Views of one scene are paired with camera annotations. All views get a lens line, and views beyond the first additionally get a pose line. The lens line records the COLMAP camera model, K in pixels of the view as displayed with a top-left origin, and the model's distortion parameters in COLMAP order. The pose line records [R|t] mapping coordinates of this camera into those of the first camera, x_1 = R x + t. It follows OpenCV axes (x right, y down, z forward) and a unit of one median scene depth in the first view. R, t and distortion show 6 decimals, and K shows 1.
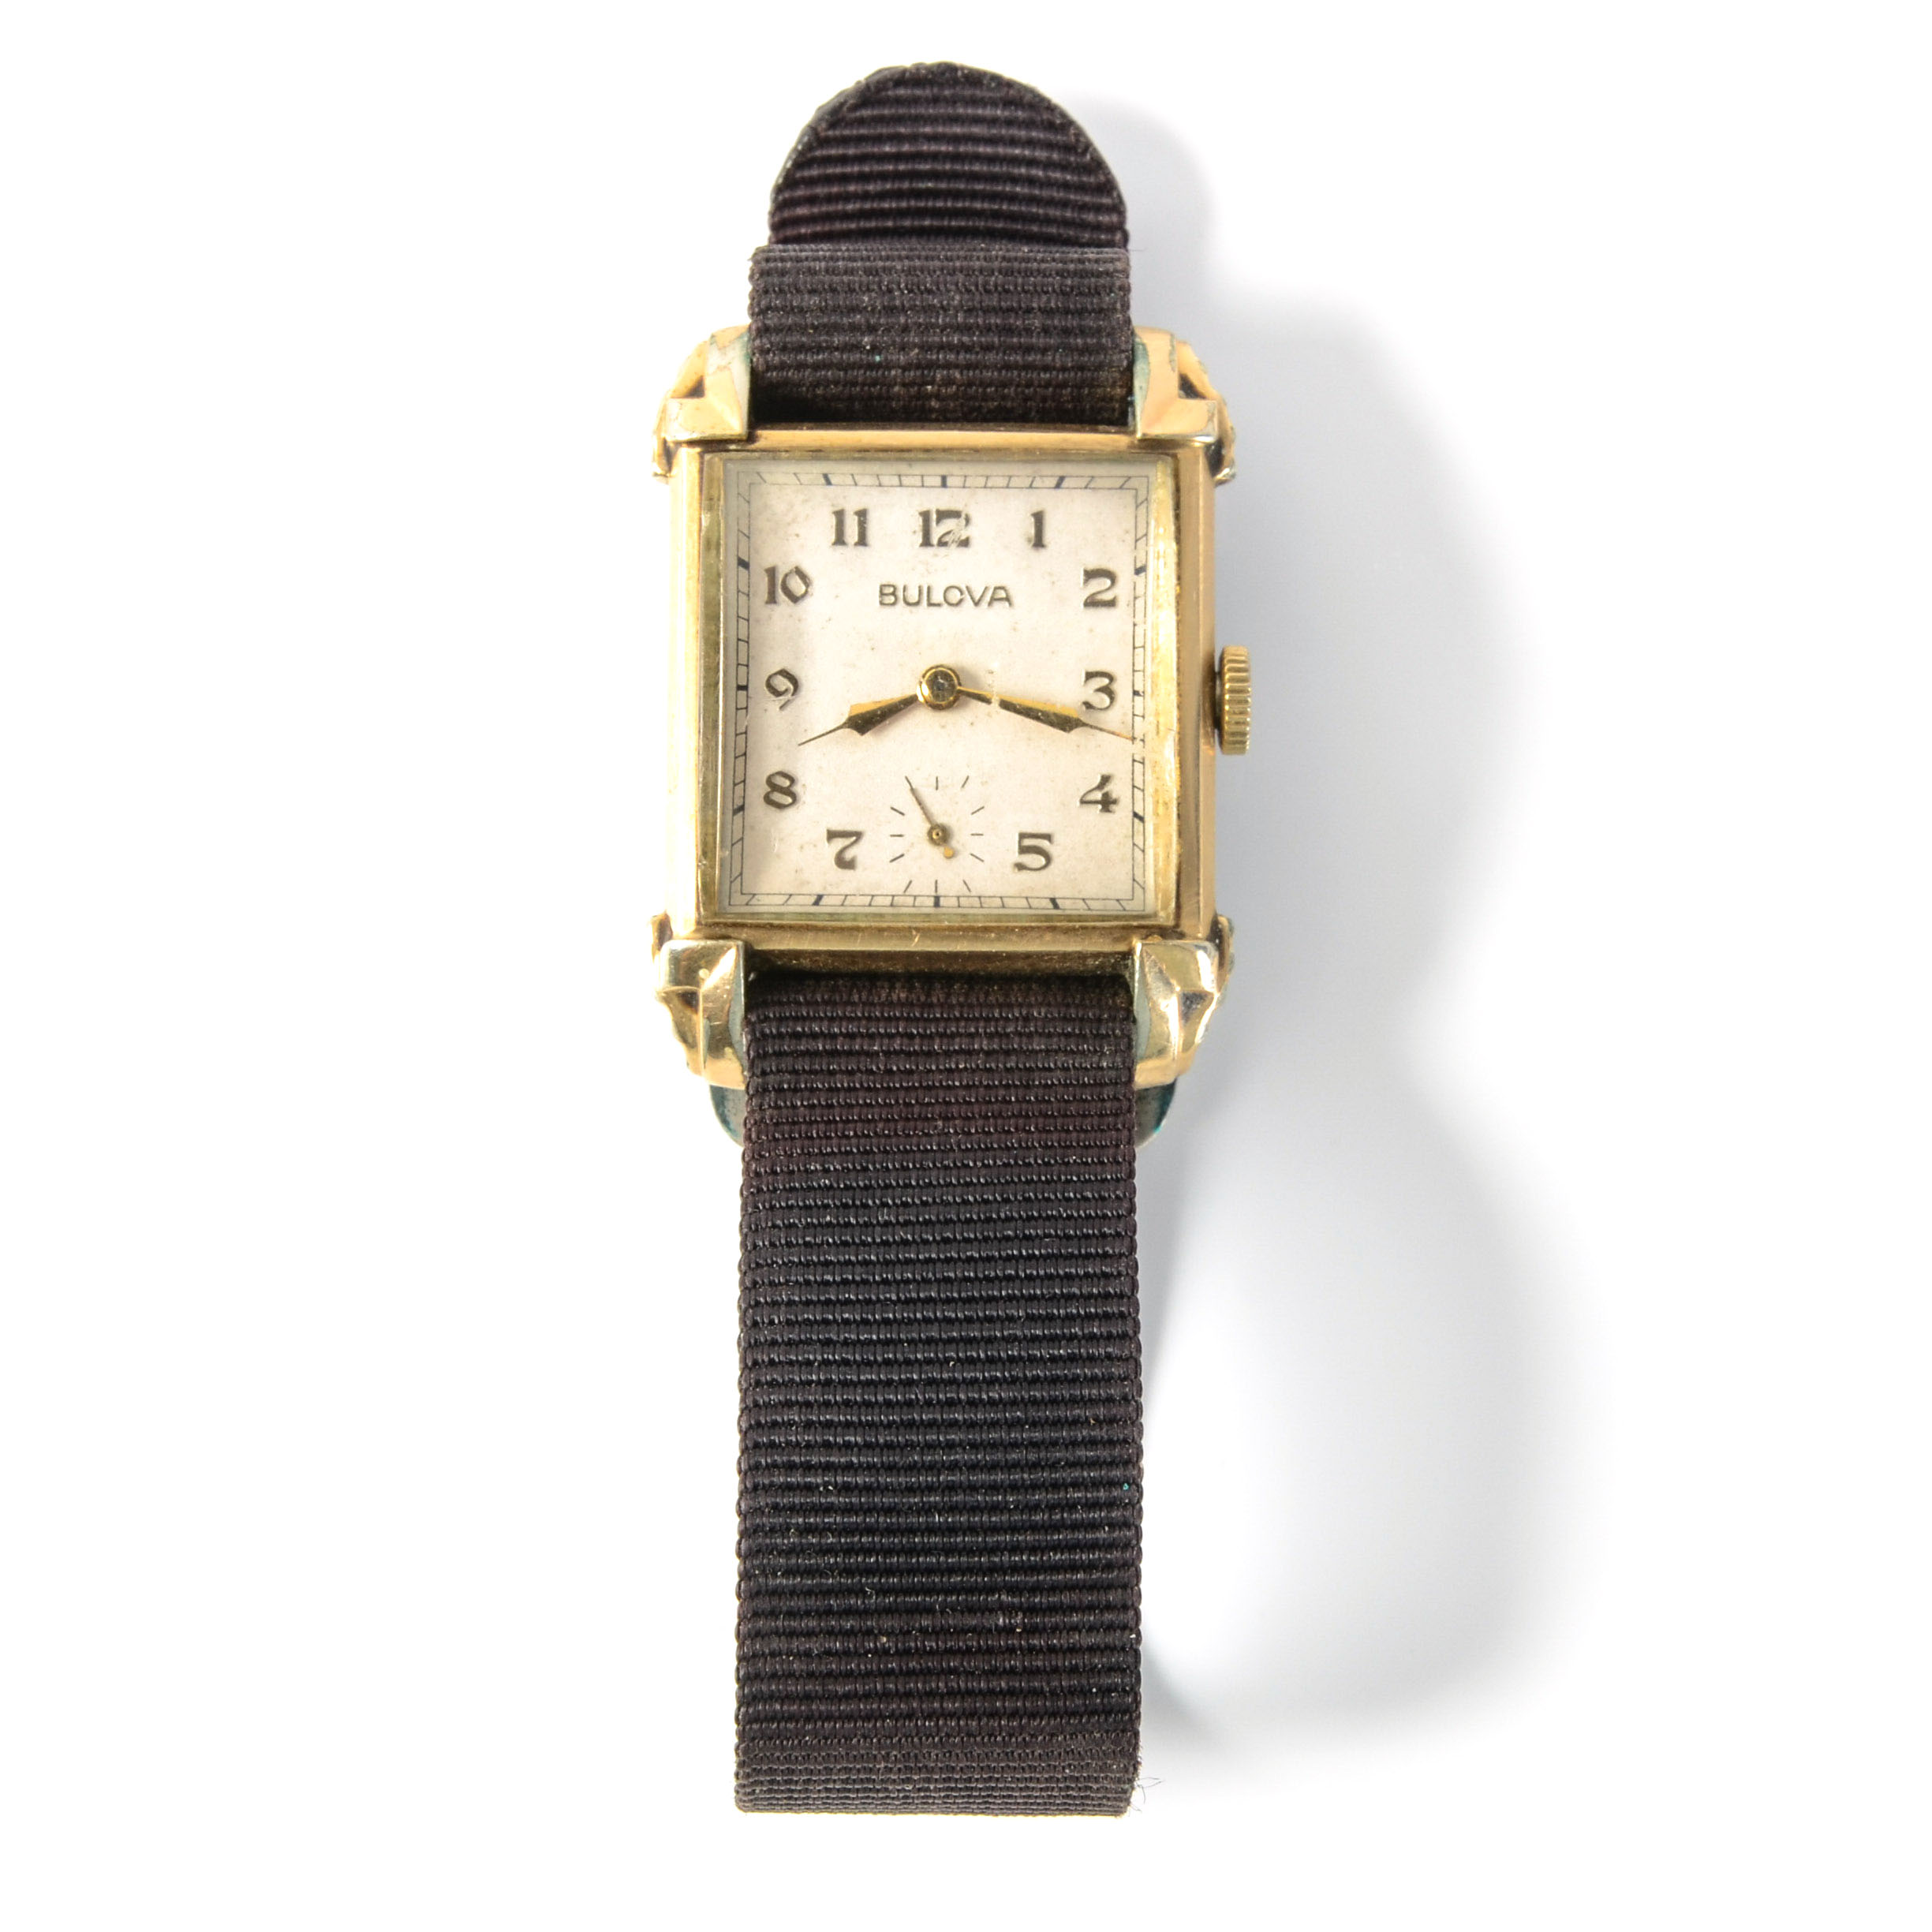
lens RADIAL K [[3008.1, 0, 959.4], [0, 3008.1, 966.4], [0, 0, 1]] dist [-0.000048, 0.000000]
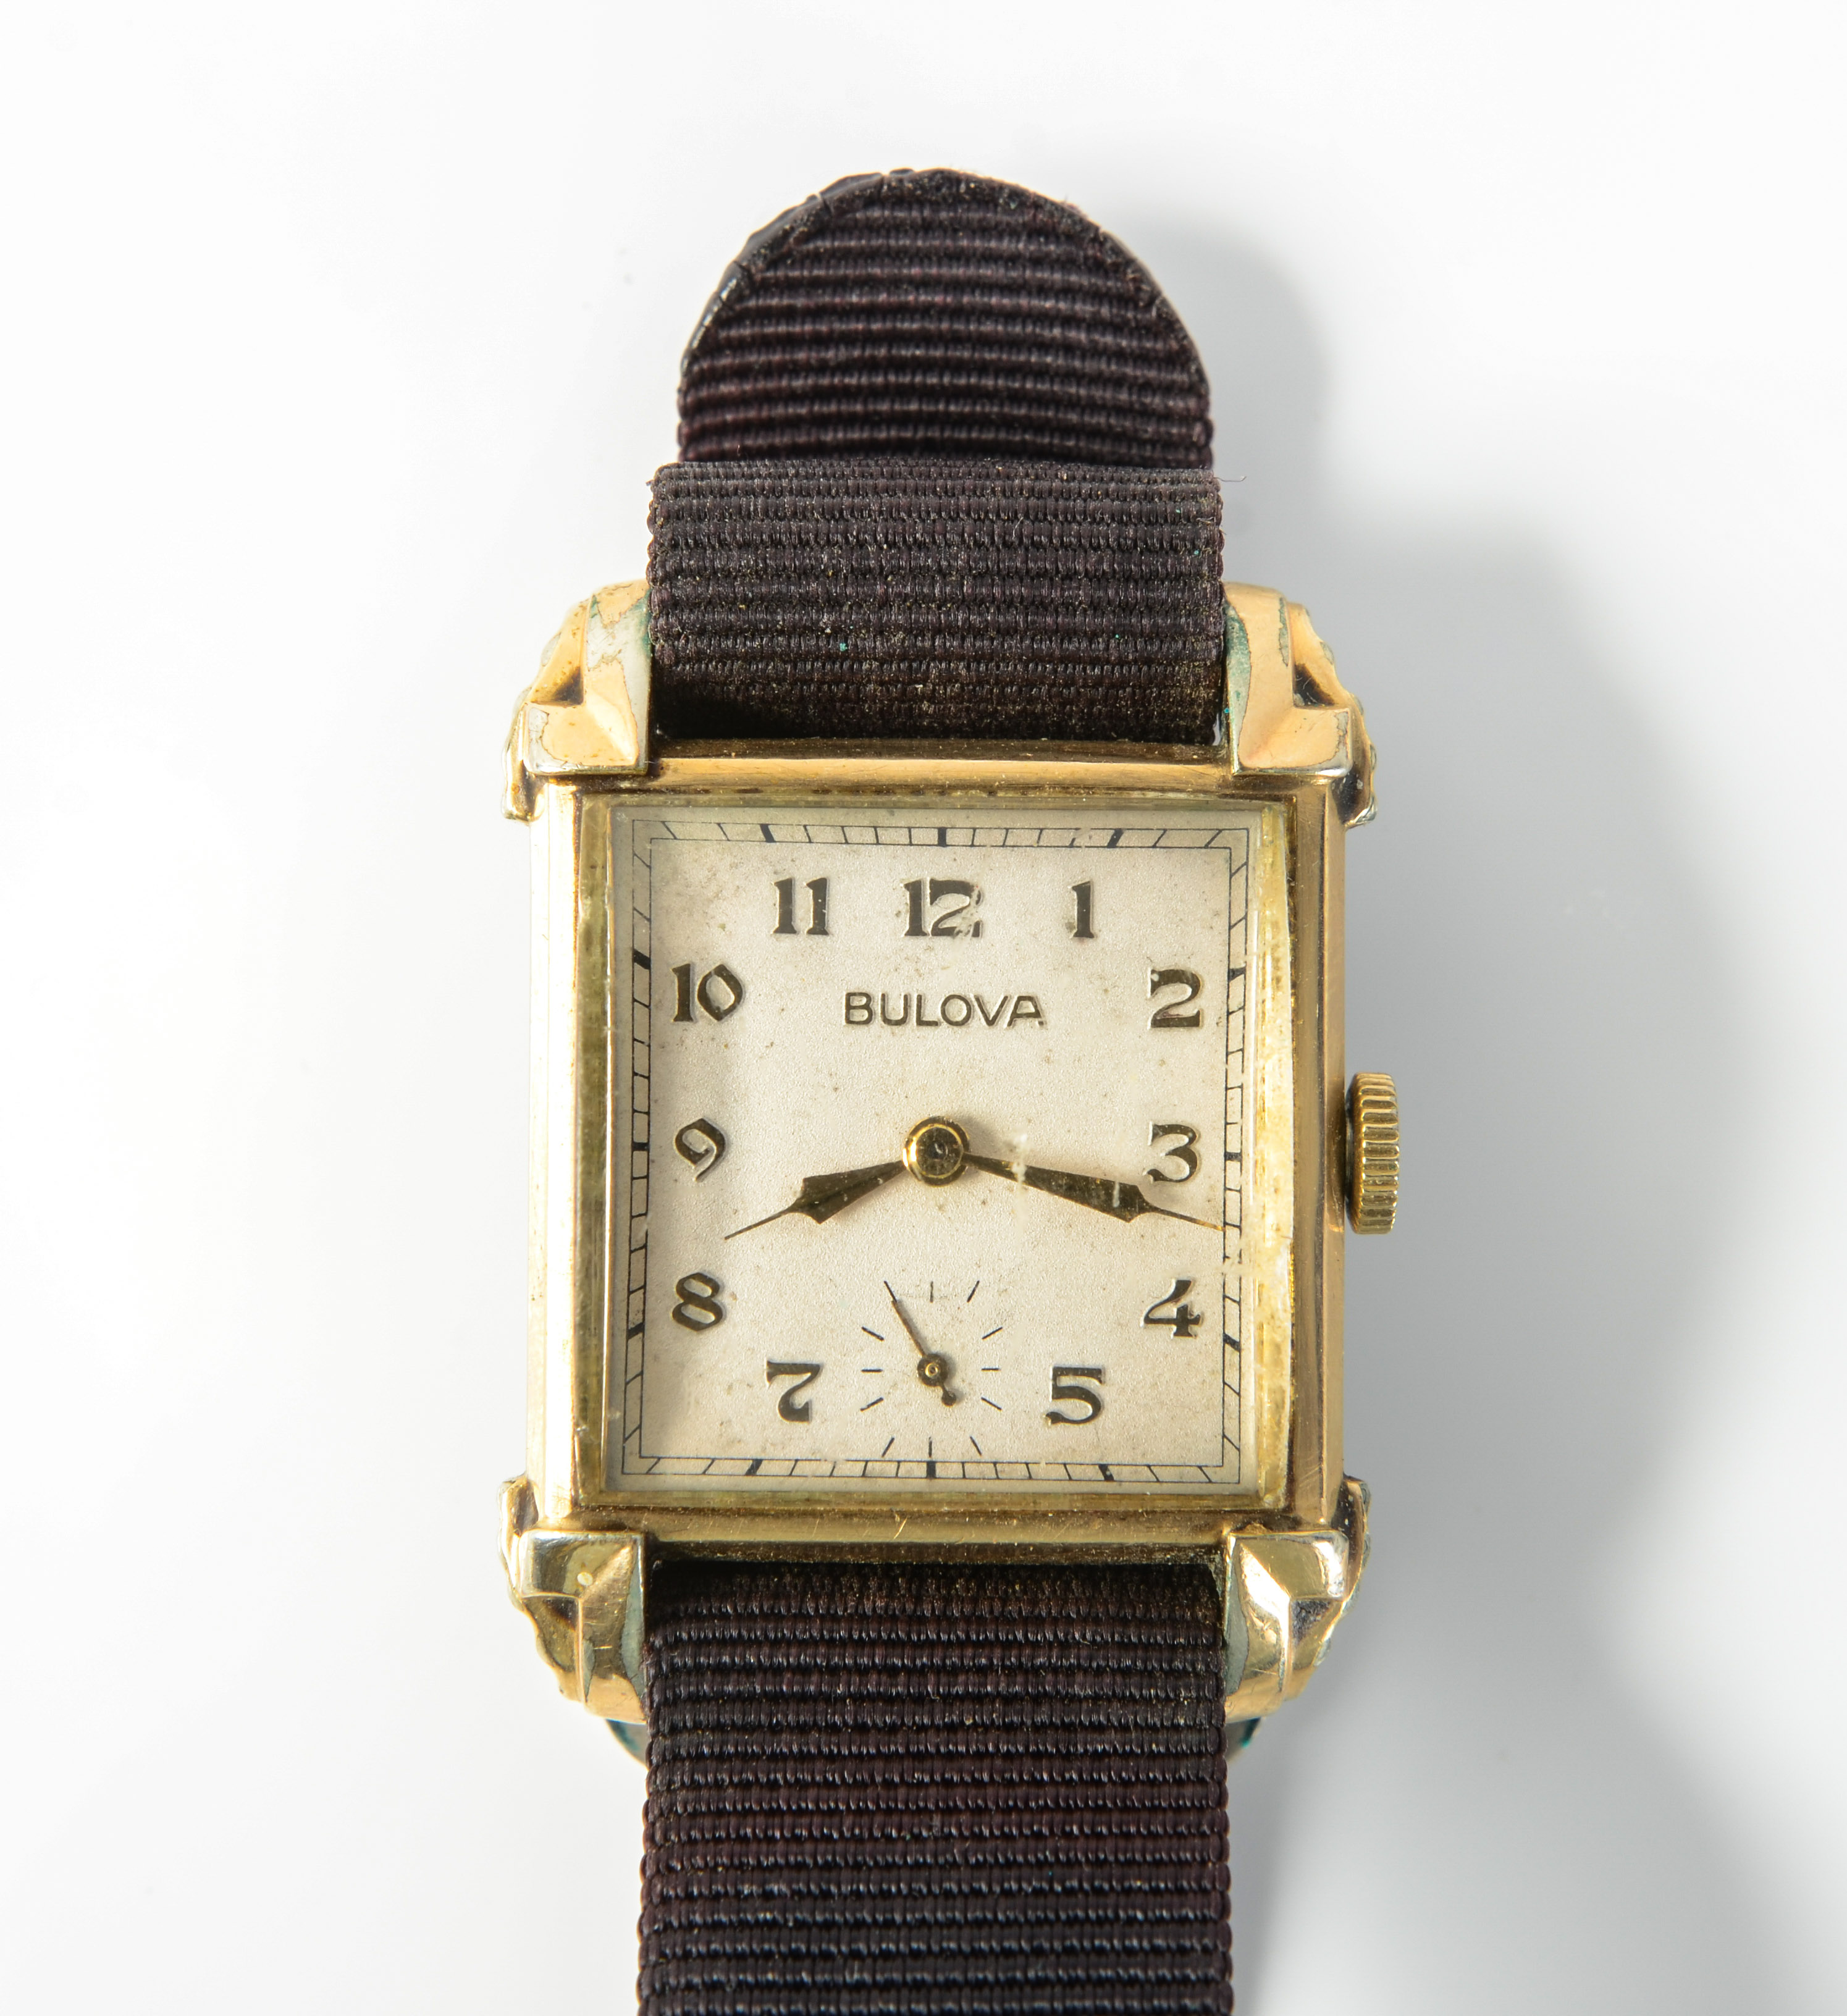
lens RADIAL K [[3476.4, 0, 932.2], [0, 3476.4, 1007.5], [0, 0, 1]] dist [0.032896, 0.000000]
pose [[0.999957, 0.001224, 0.009213, -0.014472], [-0.001717, 0.998557, 0.053672, -0.165067], [-0.009134, -0.053685, 0.998516, 0.228675]]
